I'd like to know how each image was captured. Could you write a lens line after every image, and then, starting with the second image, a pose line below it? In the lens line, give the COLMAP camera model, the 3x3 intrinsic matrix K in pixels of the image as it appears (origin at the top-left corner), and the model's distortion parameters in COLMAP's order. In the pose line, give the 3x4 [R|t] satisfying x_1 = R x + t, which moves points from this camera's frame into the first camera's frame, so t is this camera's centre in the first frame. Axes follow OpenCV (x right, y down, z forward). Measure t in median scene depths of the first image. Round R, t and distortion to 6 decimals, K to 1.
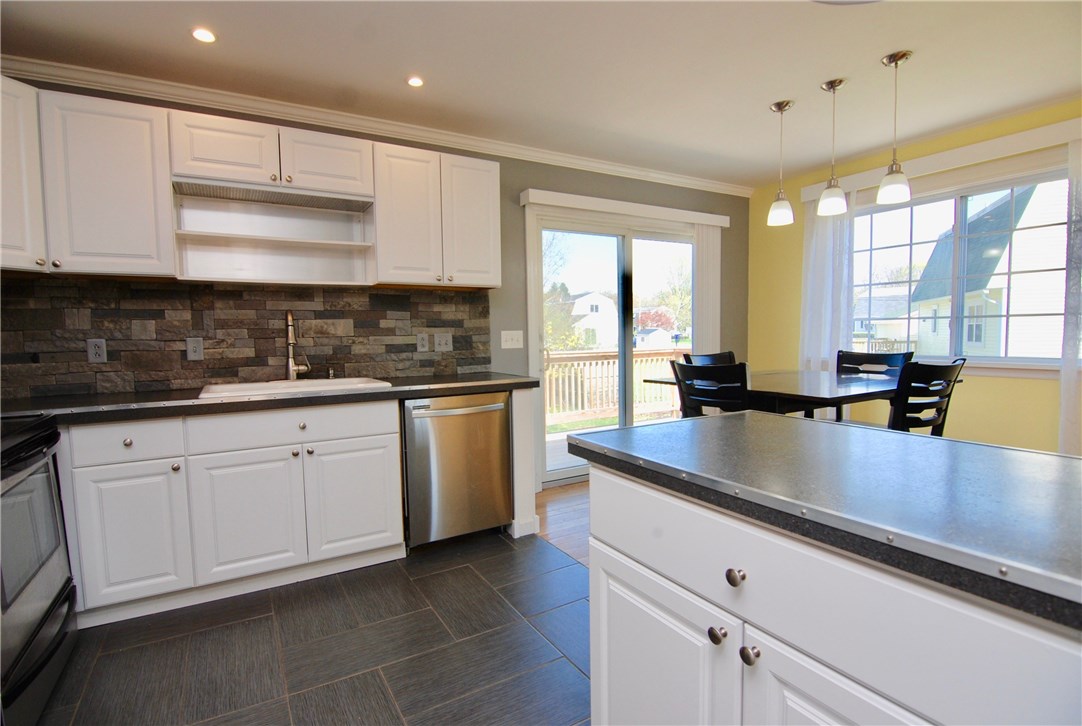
lens RADIAL K [[525.6, 0, 537.4], [0, 525.6, 370.1], [0, 0, 1]] dist [-0.002322, -0.013300]
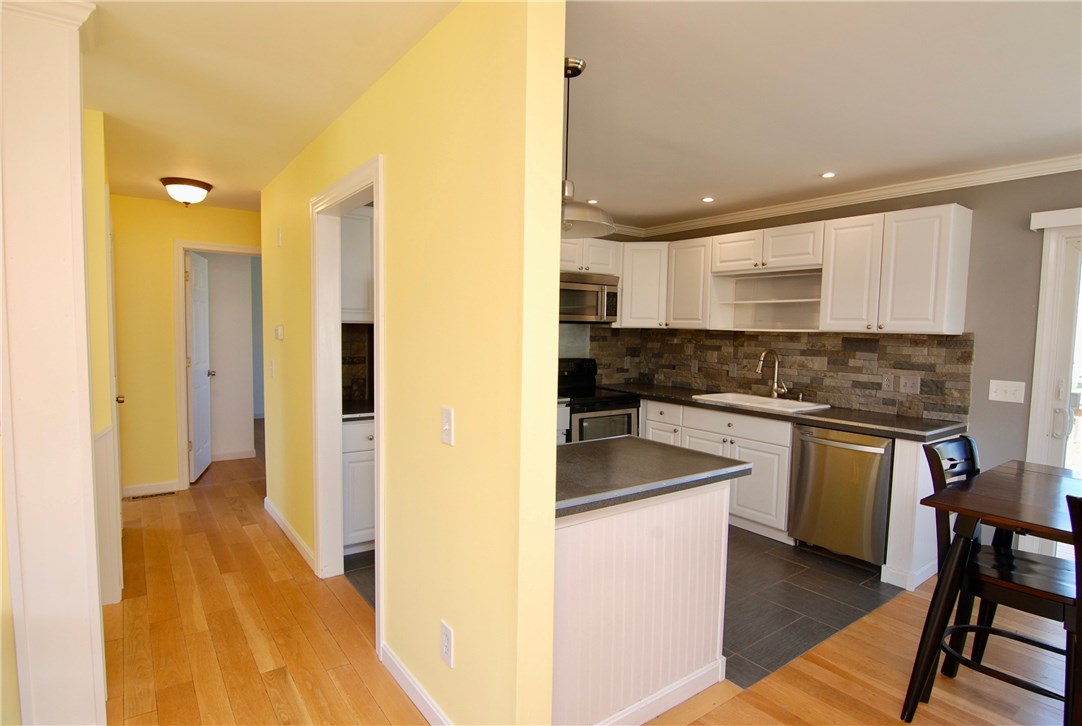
lens RADIAL K [[562.7, 0, 538.3], [0, 562.7, 370.0], [0, 0, 1]] dist [-0.000184, -0.014994]
pose [[0.103339, 0.089918, -0.990573, 0.902801], [-0.098874, 0.991901, 0.079724, -0.105391], [0.989720, 0.089704, 0.111392, 0.173130]]
